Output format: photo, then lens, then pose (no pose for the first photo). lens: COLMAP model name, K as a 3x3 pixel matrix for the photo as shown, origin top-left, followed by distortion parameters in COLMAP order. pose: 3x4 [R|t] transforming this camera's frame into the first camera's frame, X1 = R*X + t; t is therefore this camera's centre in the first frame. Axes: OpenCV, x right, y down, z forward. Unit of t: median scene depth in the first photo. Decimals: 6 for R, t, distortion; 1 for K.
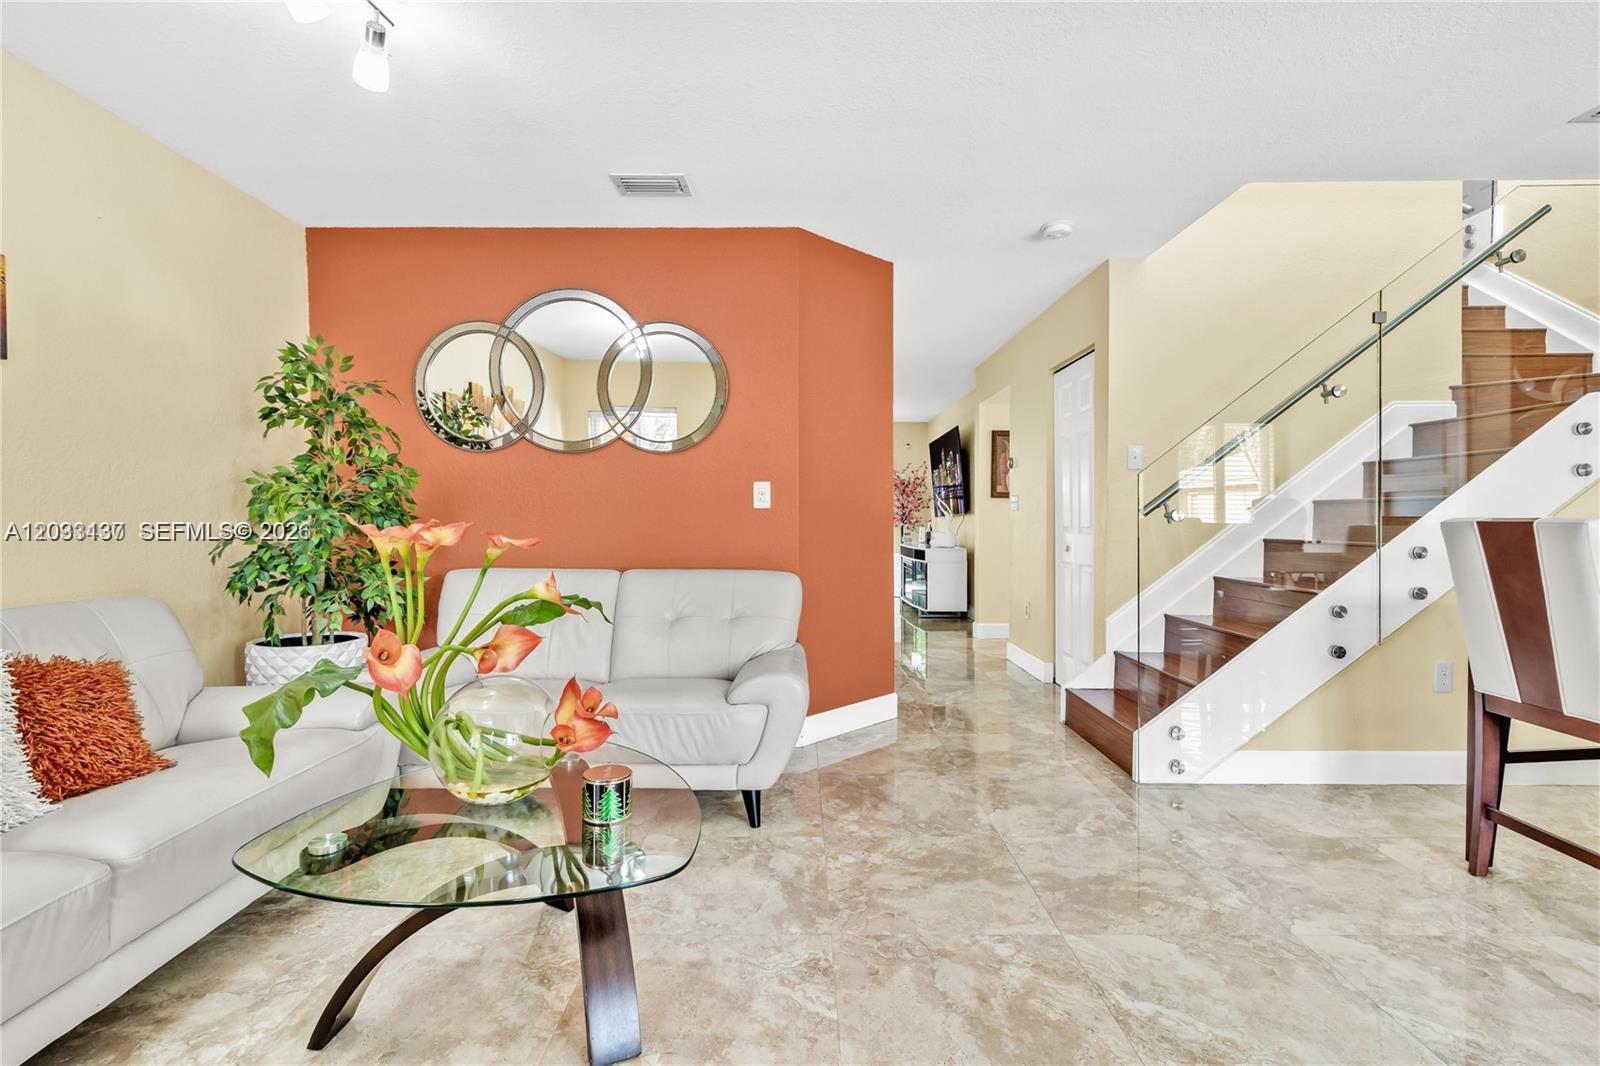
lens RADIAL K [[748.9, 0, 796.5], [0, 748.9, 526.2], [0, 0, 1]] dist [0.003815, -0.000026]
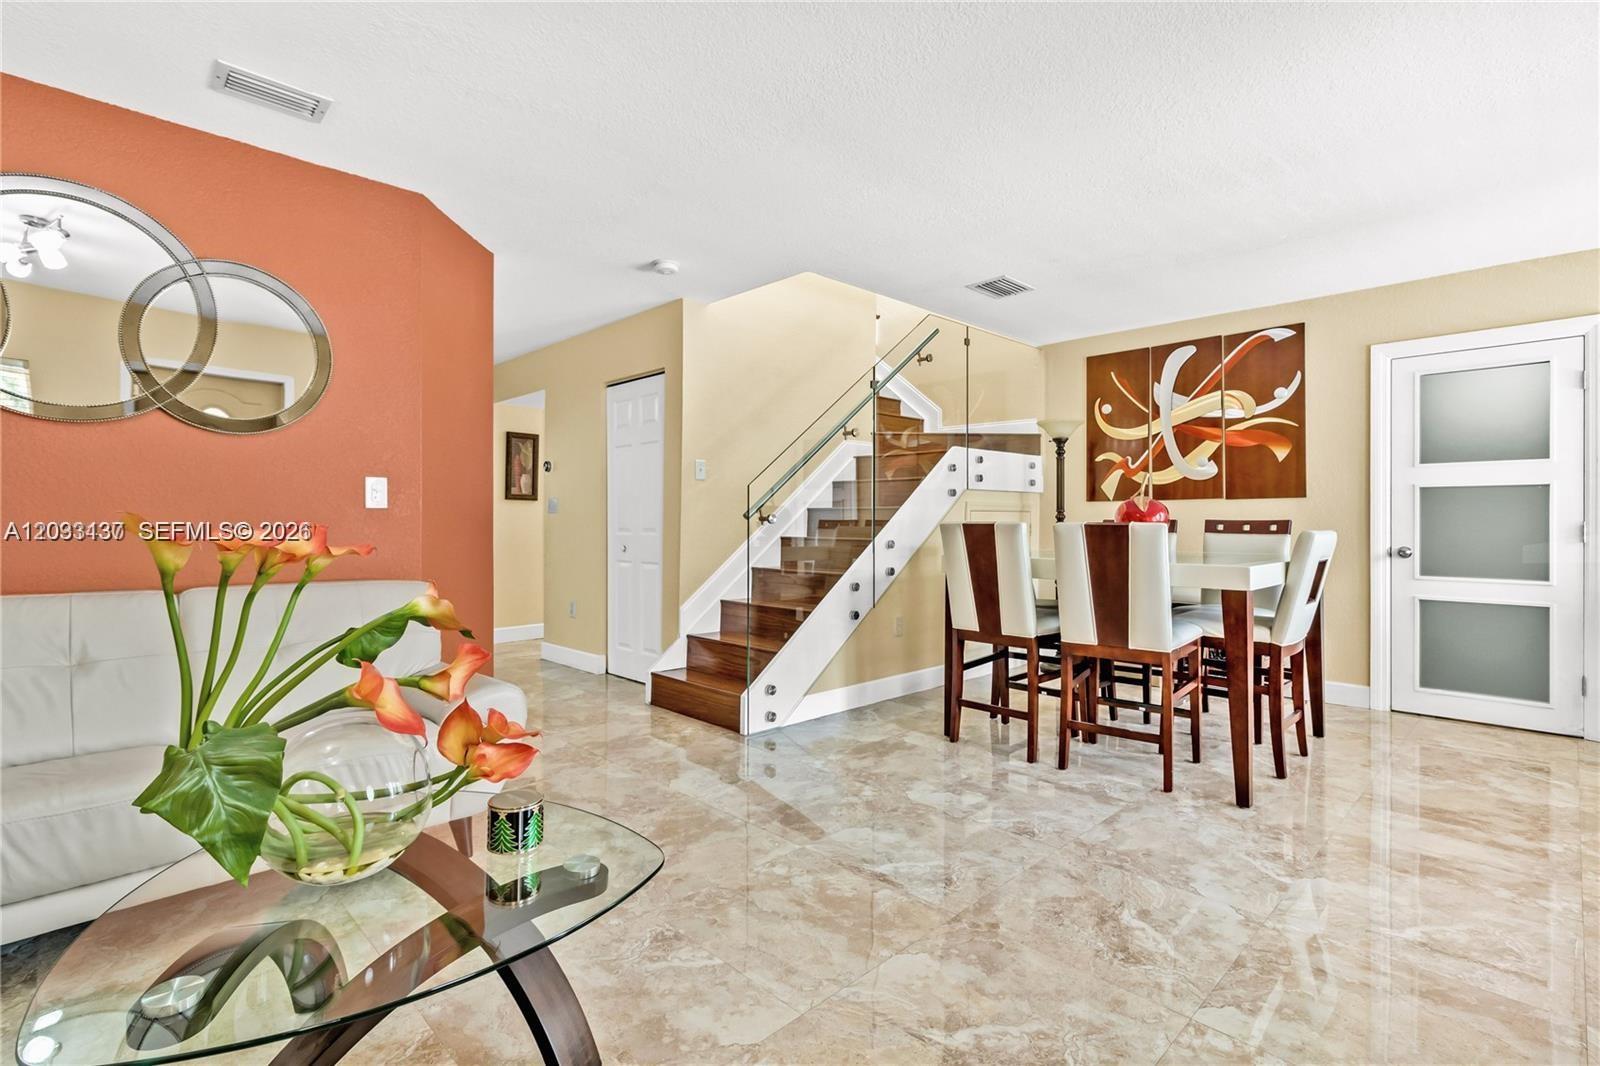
lens RADIAL K [[751.3, 0, 797.6], [0, 751.3, 524.3], [0, 0, 1]] dist [-0.000135, 0.000238]
pose [[0.712491, -0.000207, 0.701681, -0.358255], [0.004353, 0.999982, -0.004125, 0.000514], [-0.701667, 0.005994, 0.712479, 0.059429]]
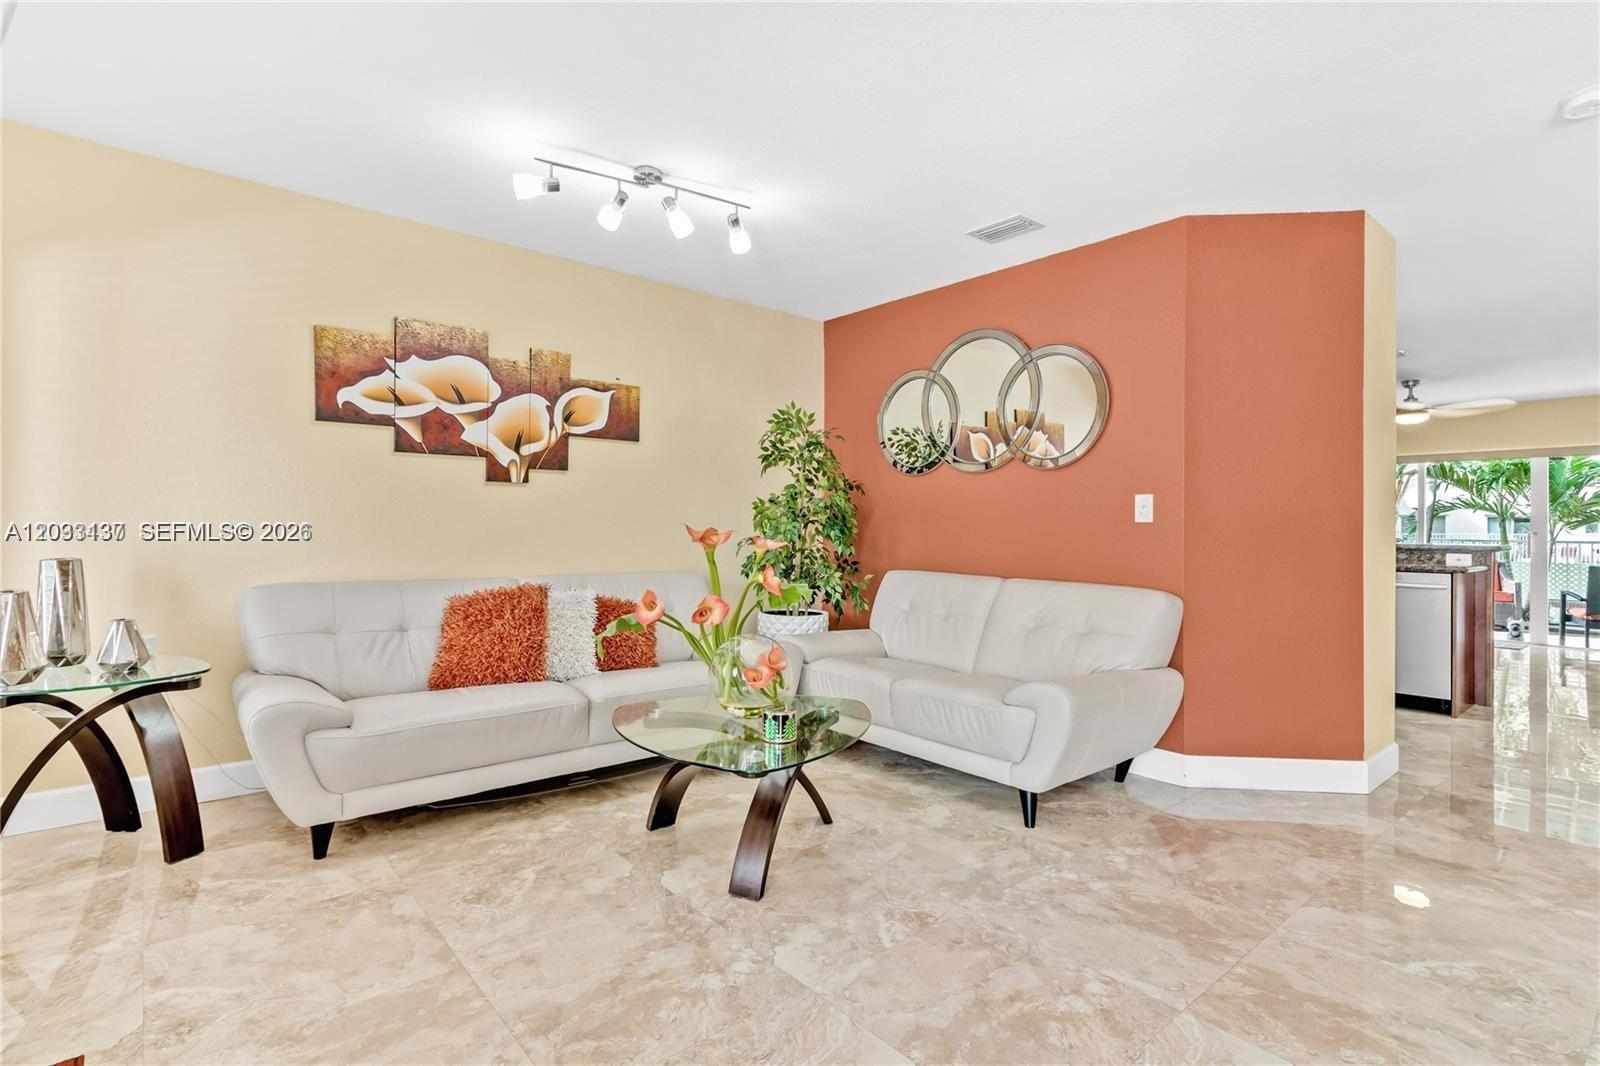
lens RADIAL K [[771.8, 0, 796.1], [0, 771.8, 527.0], [0, 0, 1]] dist [0.002672, 0.000293]
pose [[0.647742, 0.007814, -0.761820, 0.484490], [-0.020547, 0.999763, -0.007215, -0.002614], [0.761583, 0.020326, 0.647749, 0.039983]]
